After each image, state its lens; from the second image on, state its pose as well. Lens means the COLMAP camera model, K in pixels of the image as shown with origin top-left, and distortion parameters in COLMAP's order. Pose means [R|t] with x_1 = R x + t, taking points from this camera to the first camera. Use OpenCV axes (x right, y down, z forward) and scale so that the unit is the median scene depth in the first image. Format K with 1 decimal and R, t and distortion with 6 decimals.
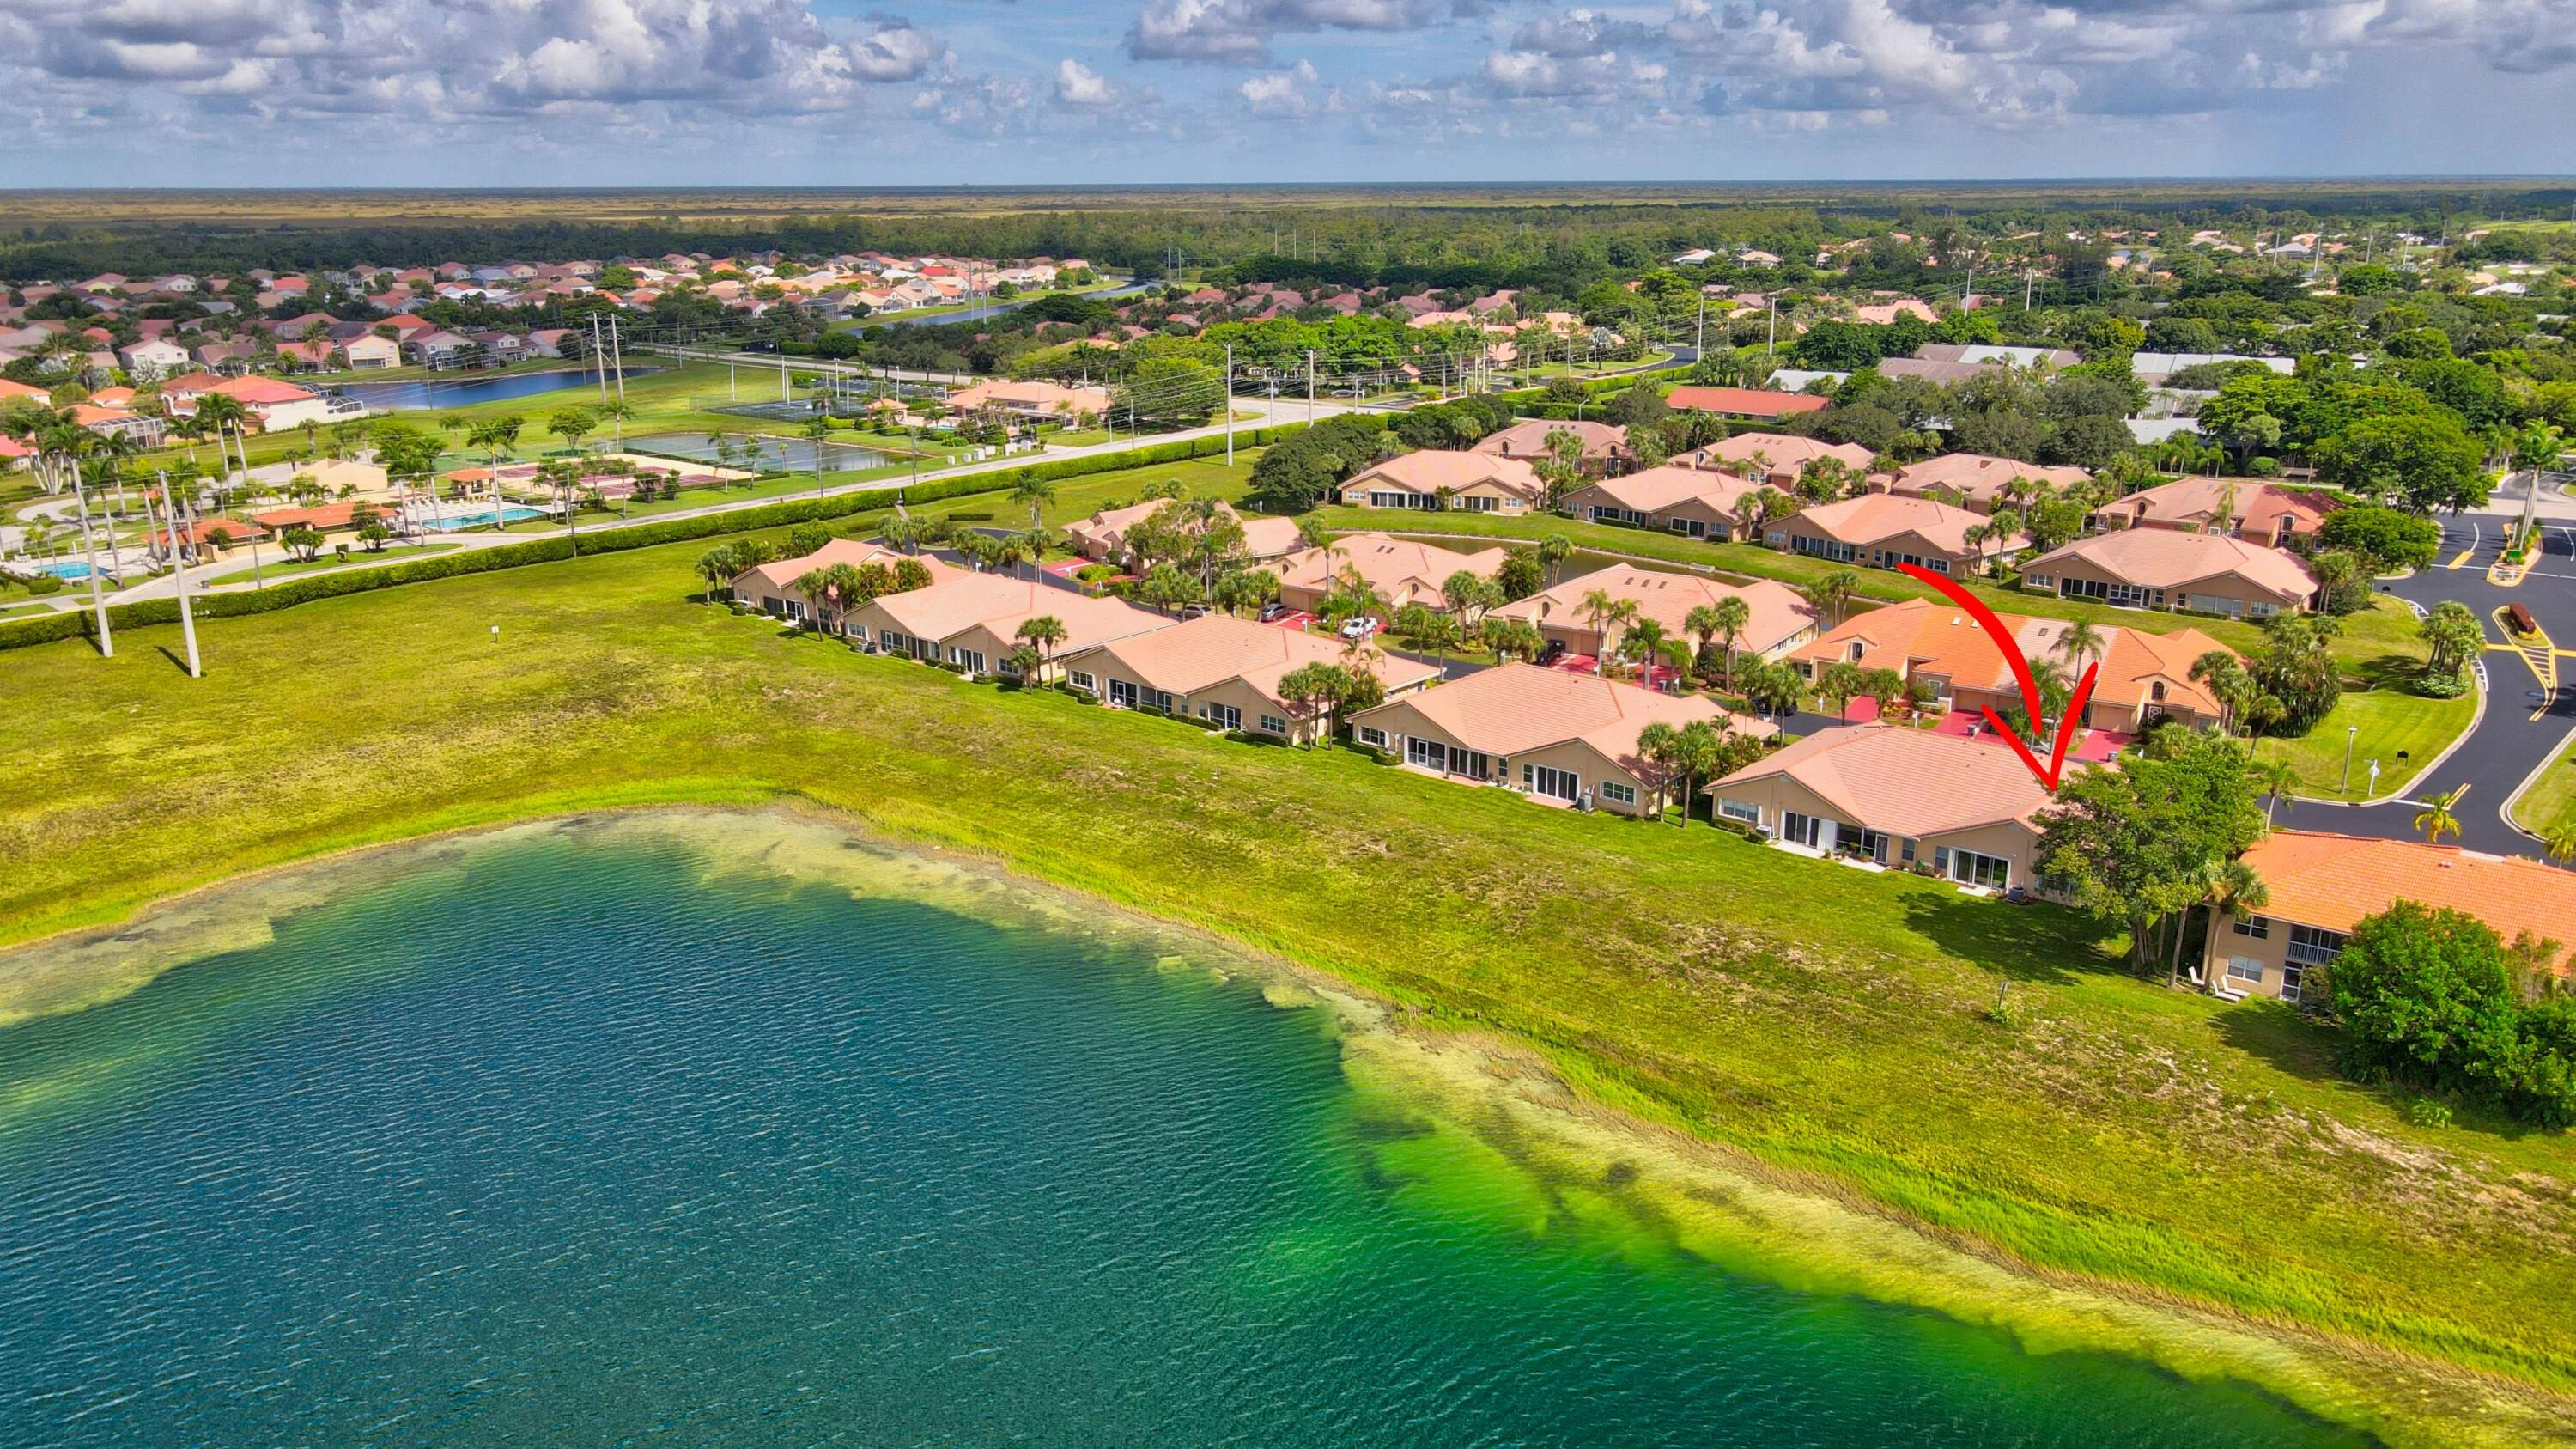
lens RADIAL K [[1933.3, 0, 1250.7], [0, 1933.3, 723.4], [0, 0, 1]] dist [-0.025089, 0.036656]
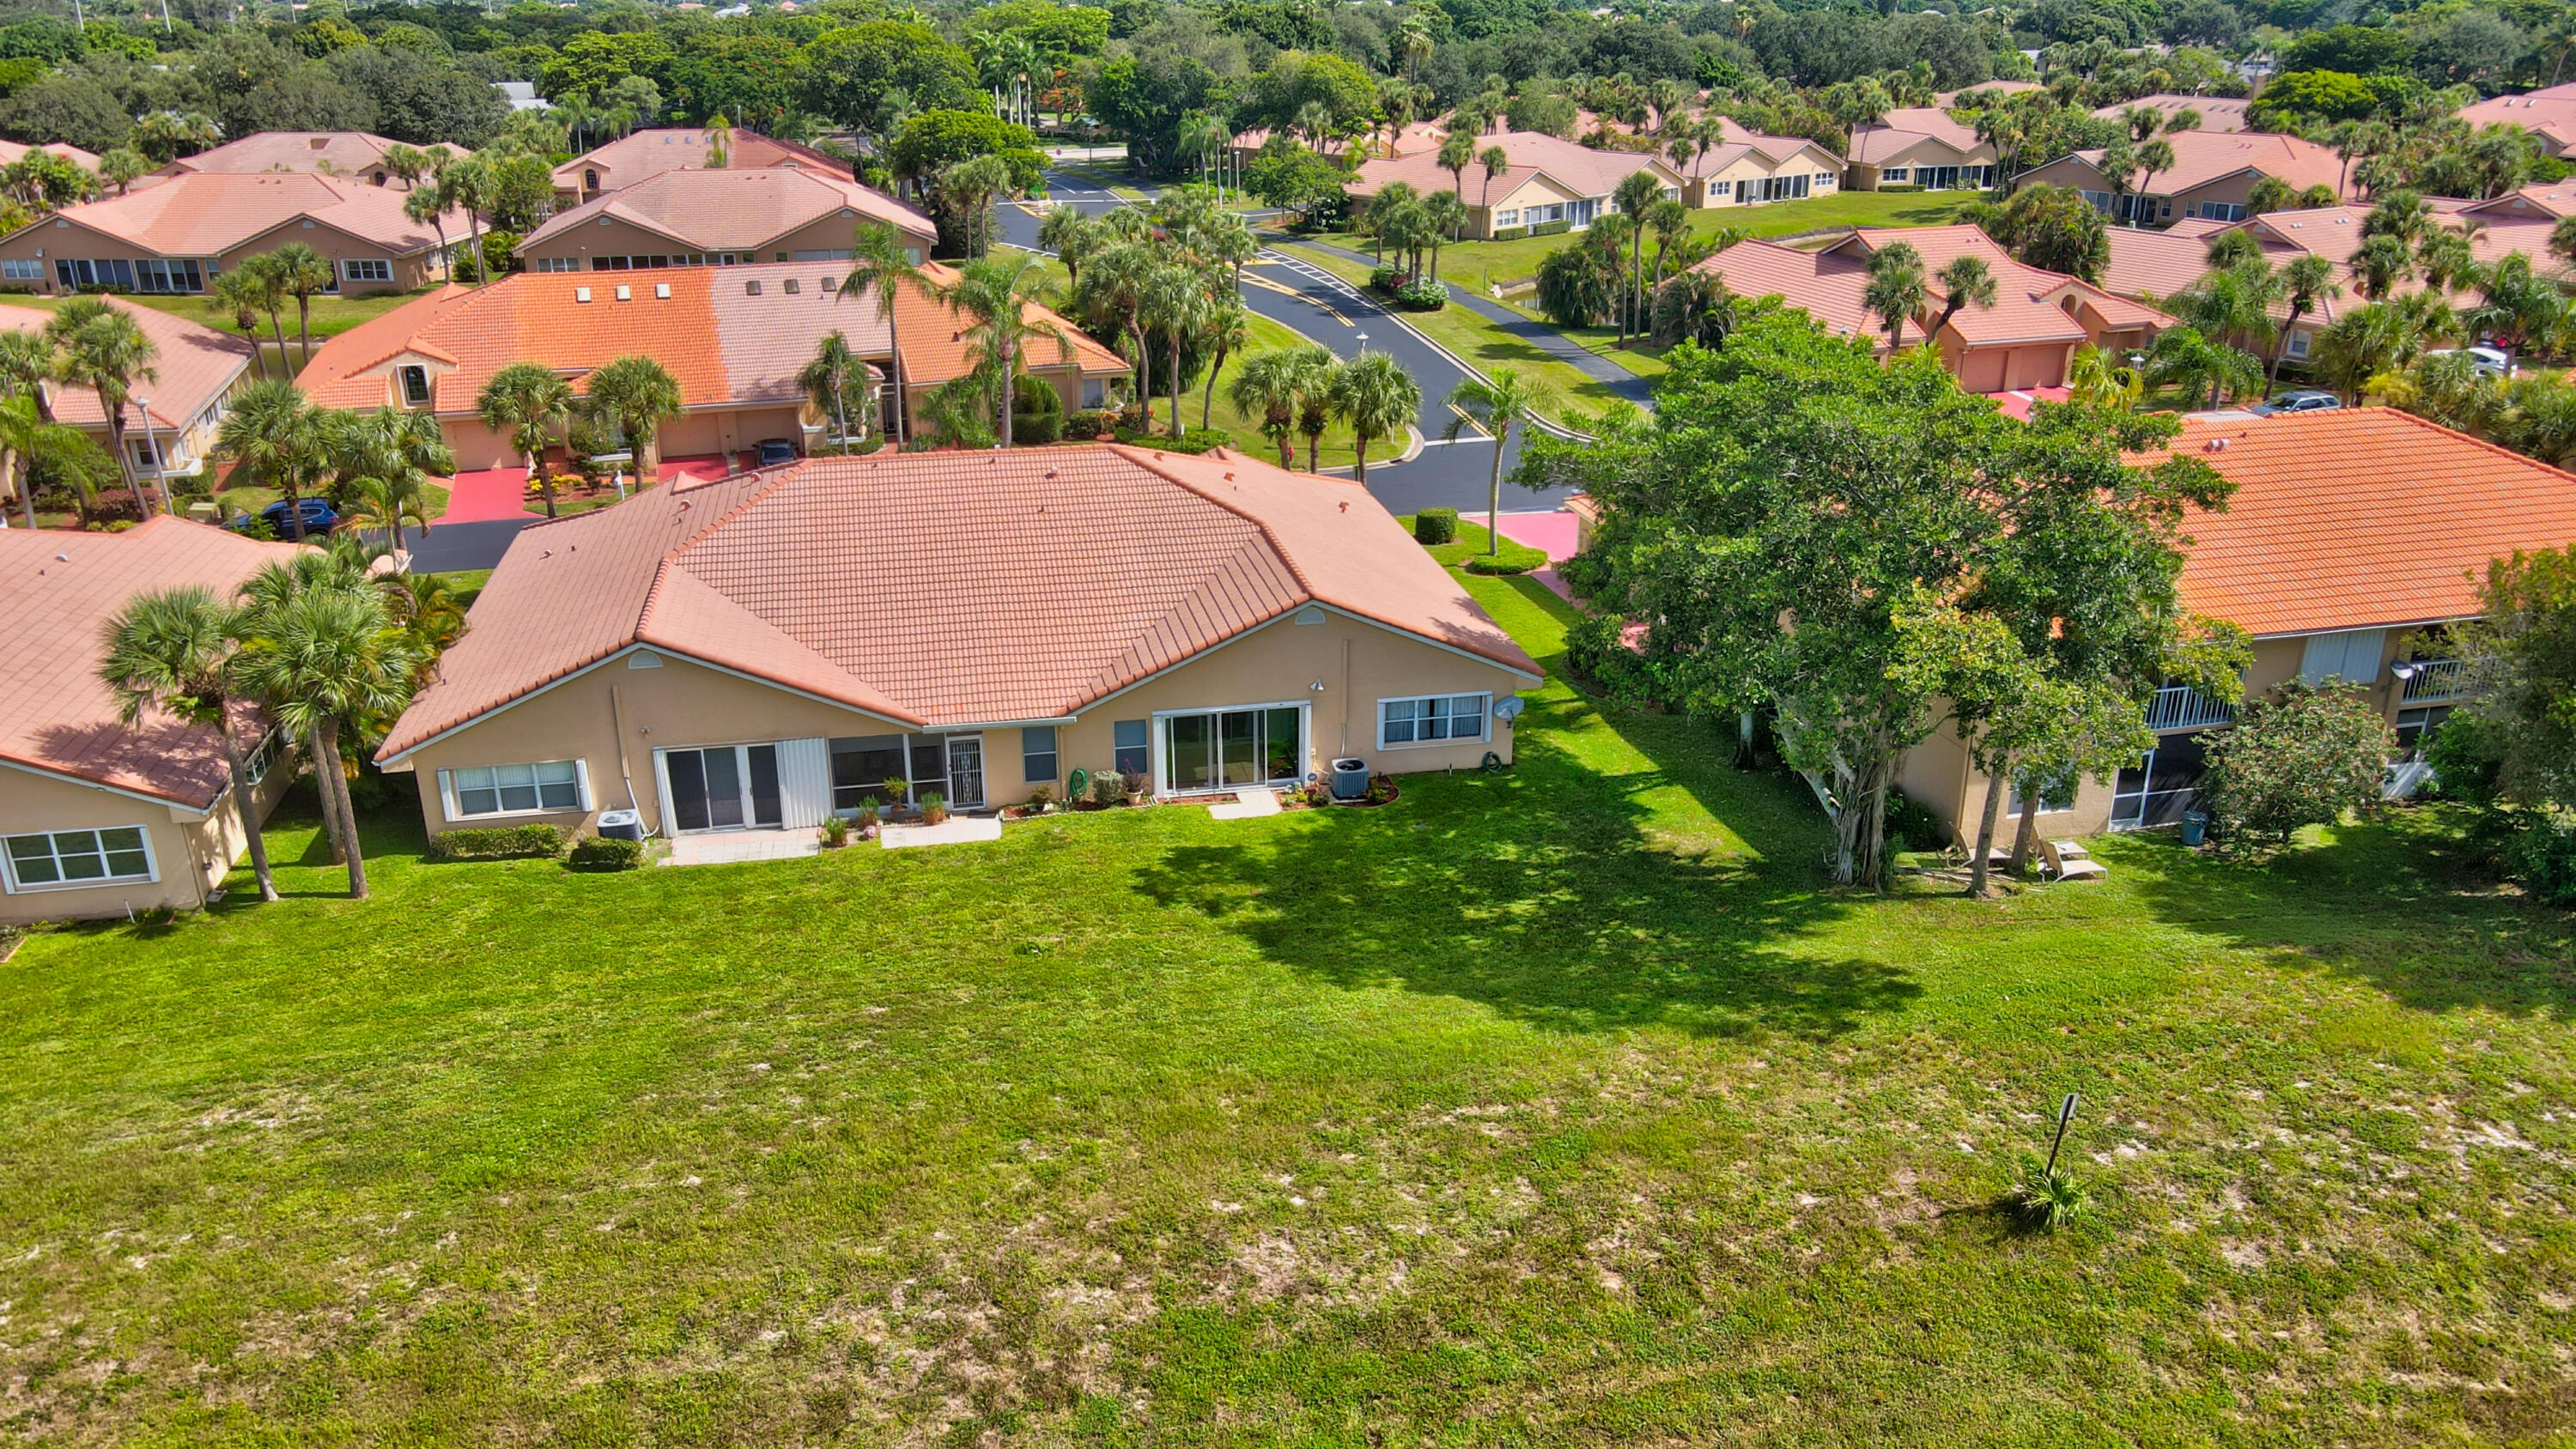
lens RADIAL K [[1906.0, 0, 1276.2], [0, 1906.0, 725.2], [0, 0, 1]] dist [-0.007374, 0.042569]
pose [[0.607520, -0.284261, 0.741698, 0.066093], [0.217881, 0.957591, 0.188538, 0.000492], [-0.763837, 0.047061, 0.643691, 0.495886]]
